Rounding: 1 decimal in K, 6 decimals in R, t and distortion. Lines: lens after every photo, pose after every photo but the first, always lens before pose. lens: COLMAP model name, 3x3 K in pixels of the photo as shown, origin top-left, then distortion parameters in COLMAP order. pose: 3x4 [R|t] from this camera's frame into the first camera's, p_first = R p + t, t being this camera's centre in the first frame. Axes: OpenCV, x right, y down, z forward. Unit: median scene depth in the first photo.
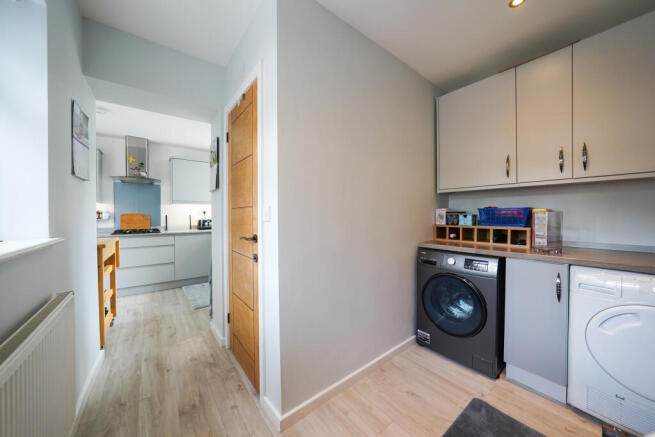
lens RADIAL K [[229.5, 0, 327.5], [0, 229.5, 218.5], [0, 0, 1]] dist [-0.001833, -0.000061]
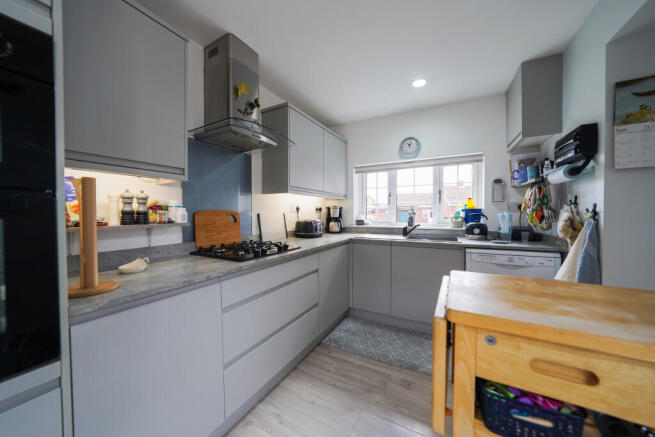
lens RADIAL K [[229.5, 0, 327.5], [0, 229.5, 218.5], [0, 0, 1]] dist [-0.001833, -0.000061]
pose [[0.919034, -0.011484, 0.394012, -0.629829], [0.006394, 0.999878, 0.014229, -0.008328], [-0.394128, -0.010558, 0.918995, 0.368028]]
